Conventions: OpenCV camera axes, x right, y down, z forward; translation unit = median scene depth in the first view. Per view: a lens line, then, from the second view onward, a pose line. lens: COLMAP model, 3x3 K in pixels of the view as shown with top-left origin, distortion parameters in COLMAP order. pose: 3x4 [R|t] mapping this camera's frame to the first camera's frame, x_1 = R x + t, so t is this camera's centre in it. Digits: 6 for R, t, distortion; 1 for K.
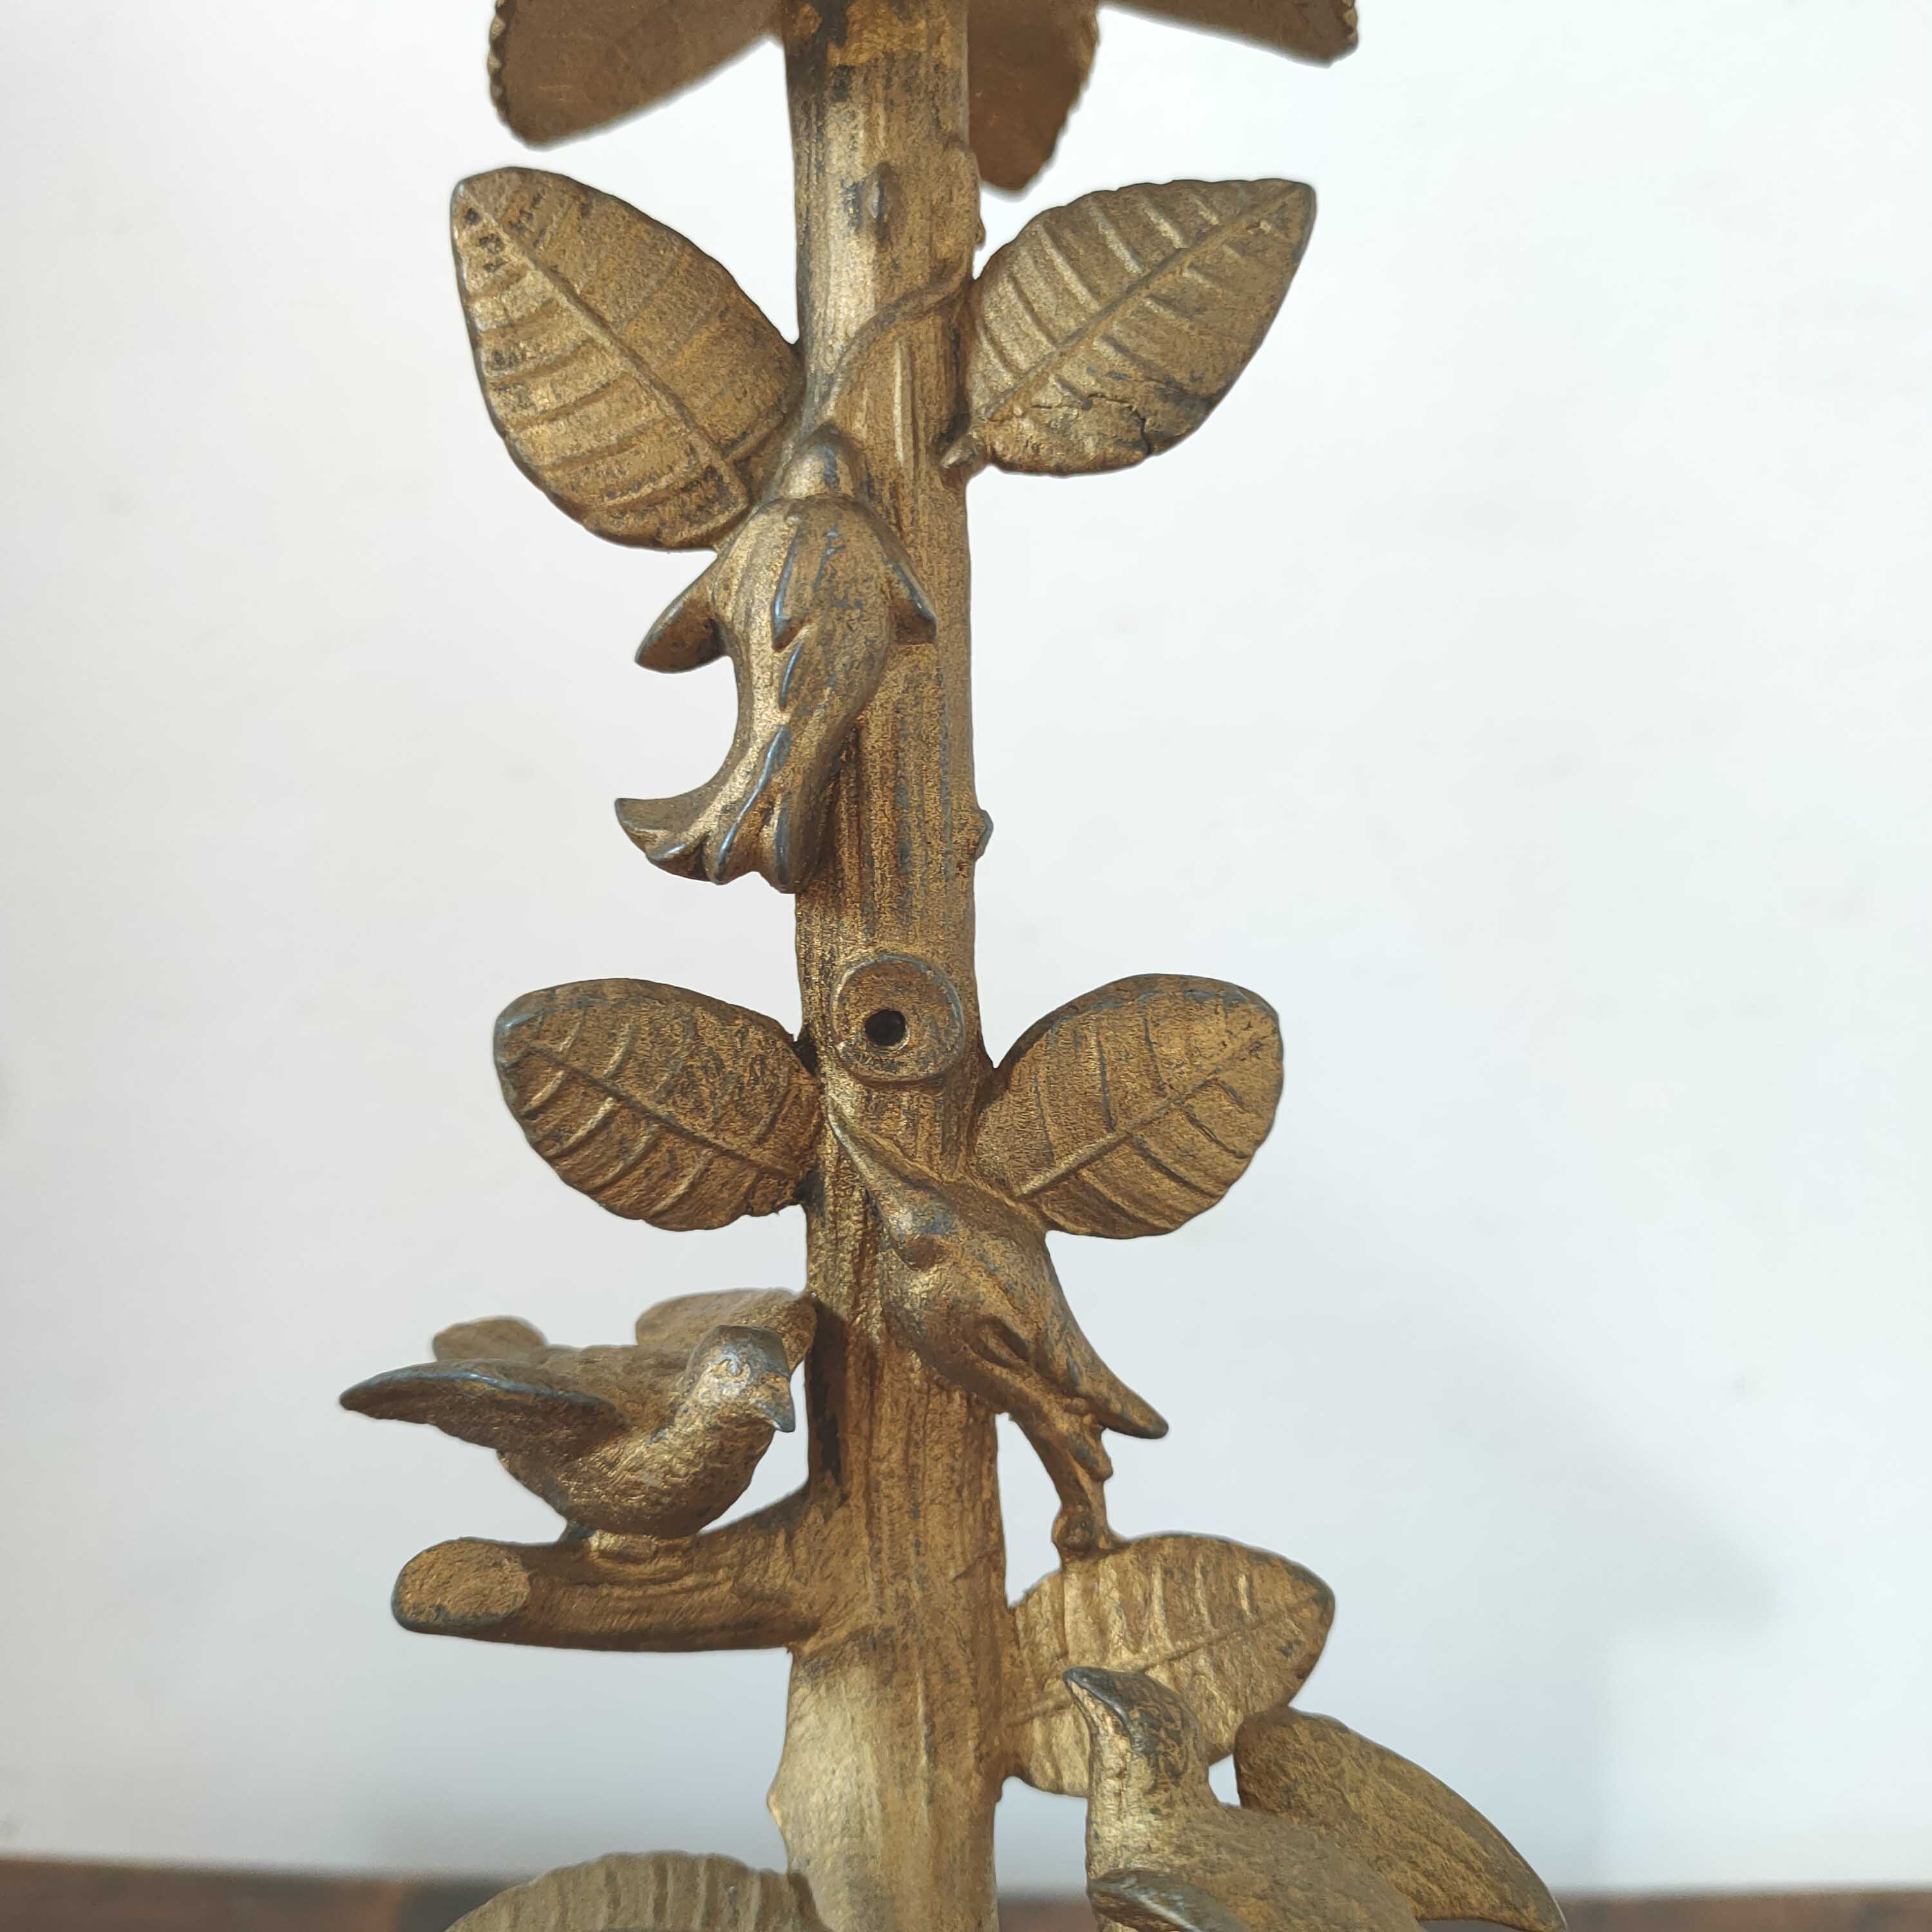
lens RADIAL K [[2277.4, 0, 962.1], [0, 2277.4, 963.7], [0, 0, 1]] dist [0.014626, 0.000000]
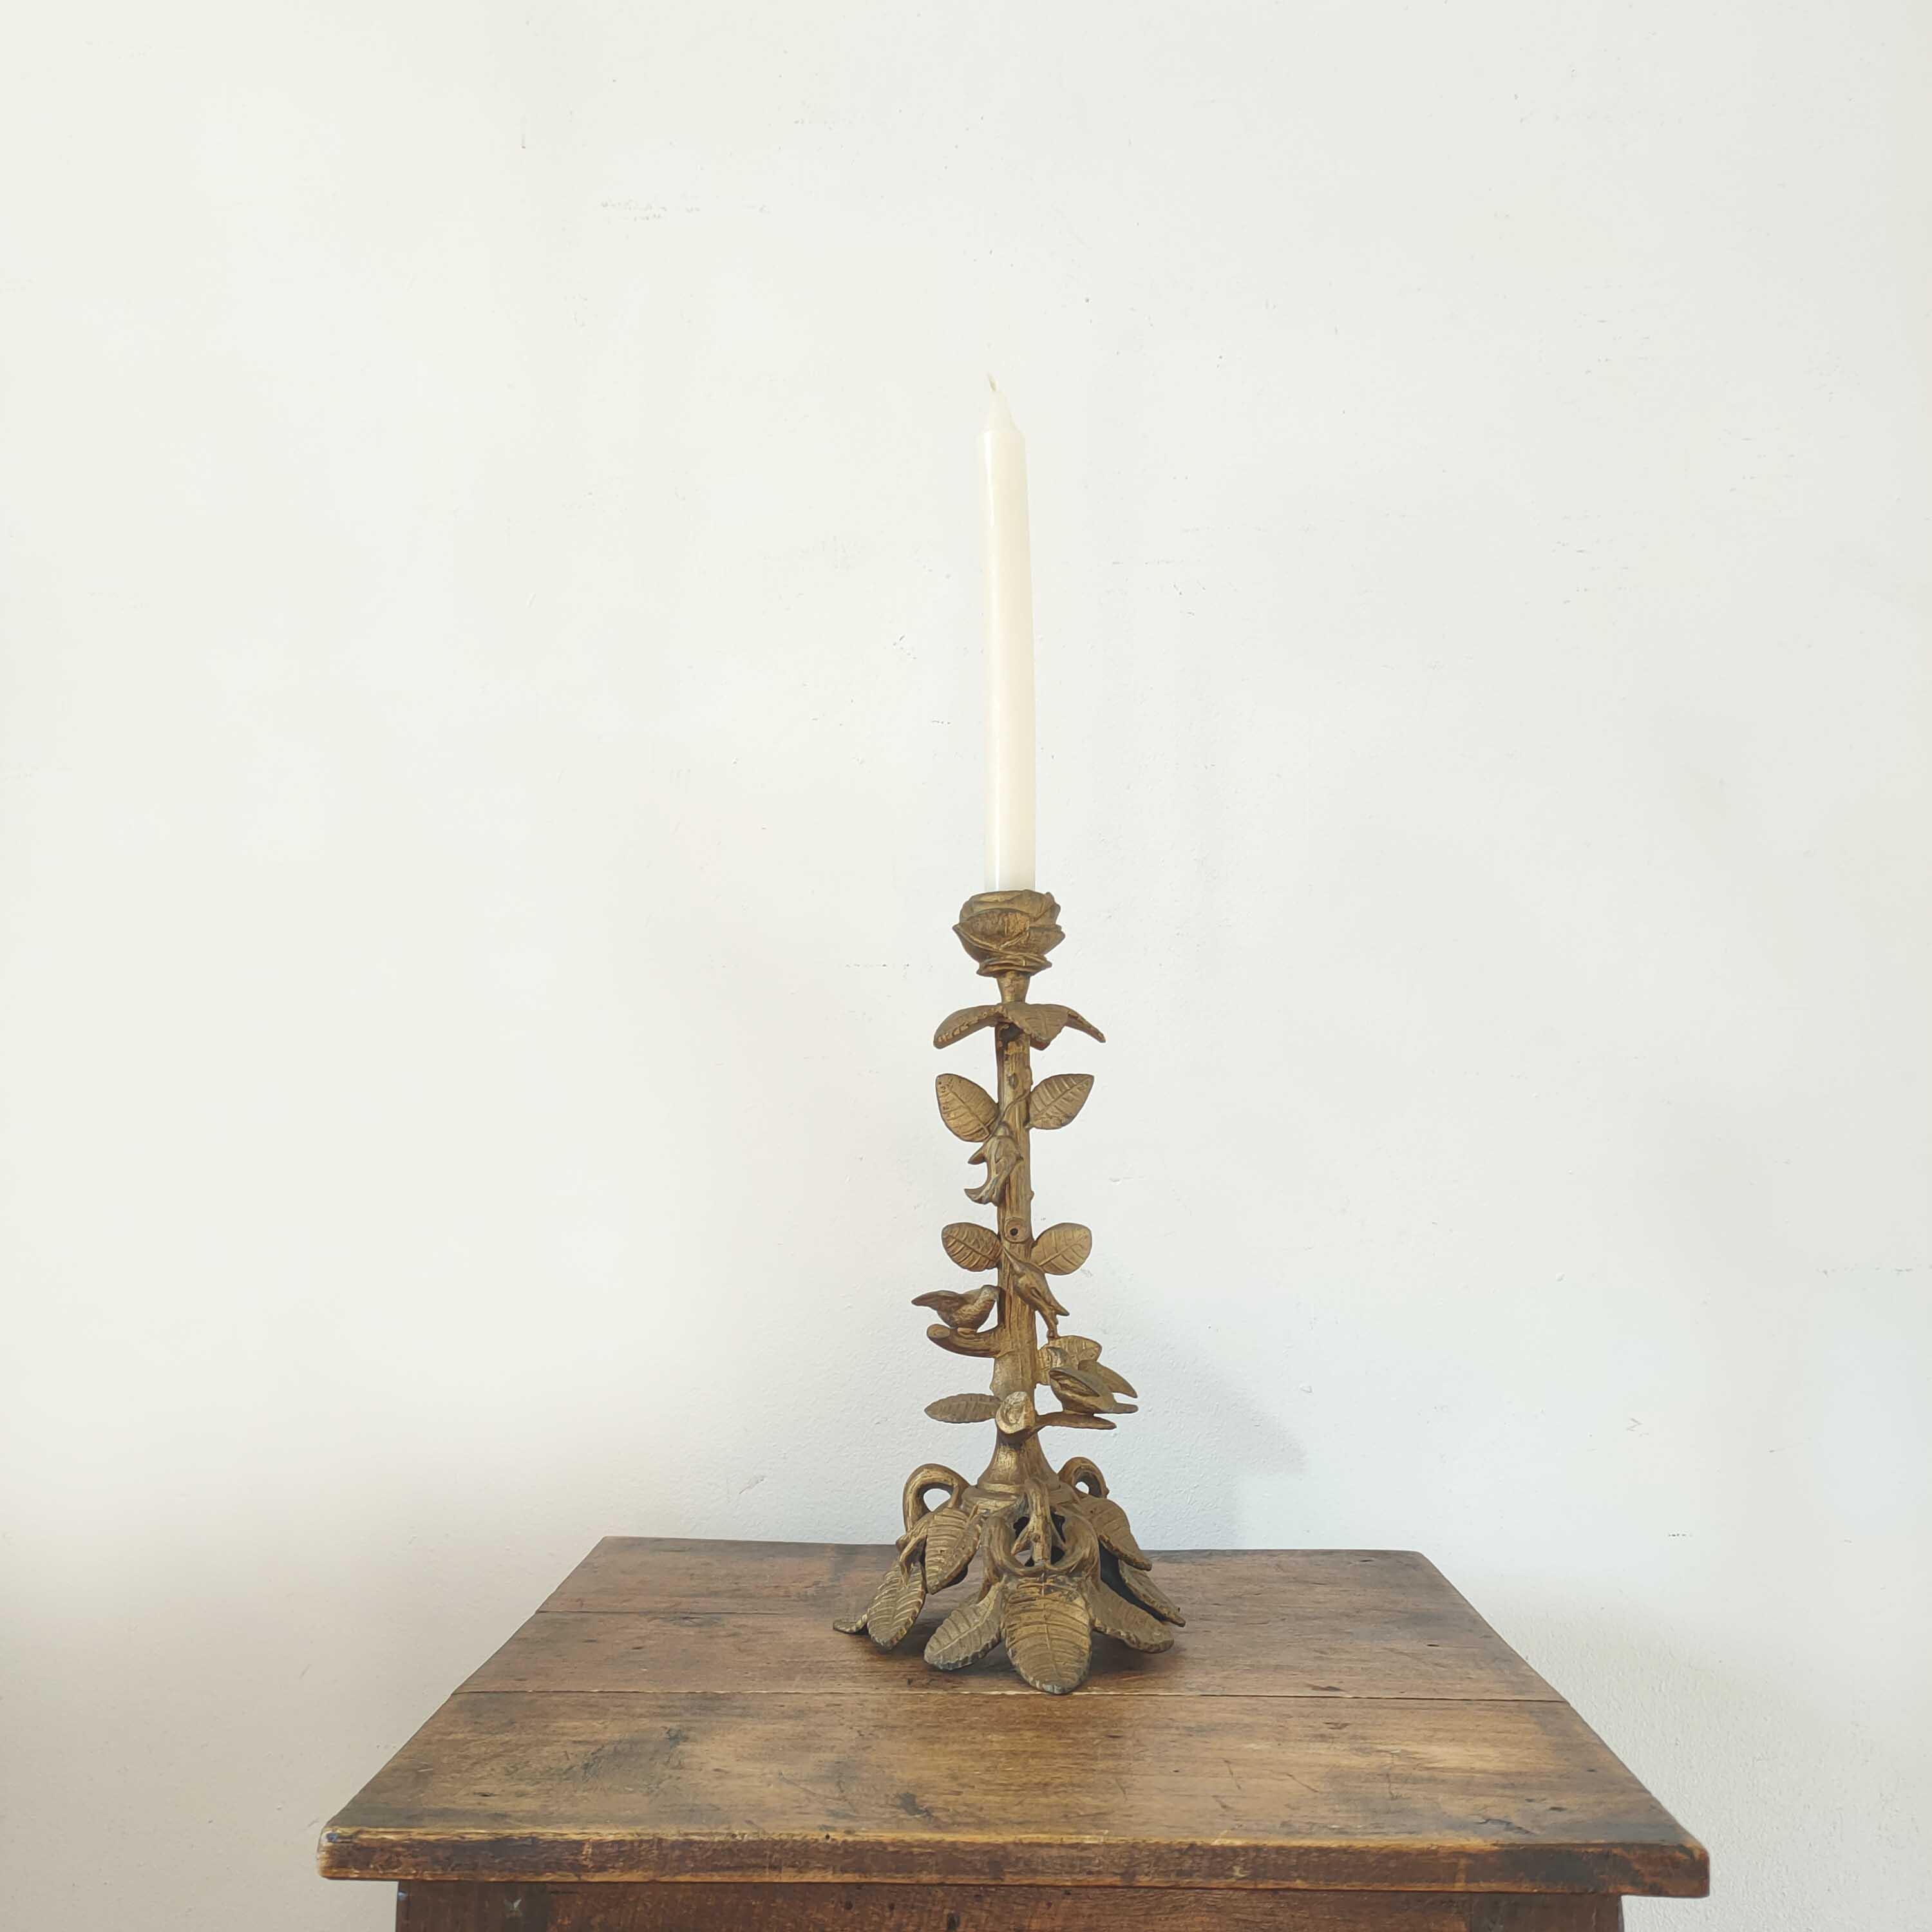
lens RADIAL K [[2277.4, 0, 970.2], [0, 2277.4, 958.2], [0, 0, 1]] dist [0.014626, 0.000000]
pose [[0.999261, 0.001119, -0.038434, 0.068515], [-0.006791, 0.988998, -0.147770, 0.184398], [0.037846, 0.147922, 0.988275, -4.401266]]
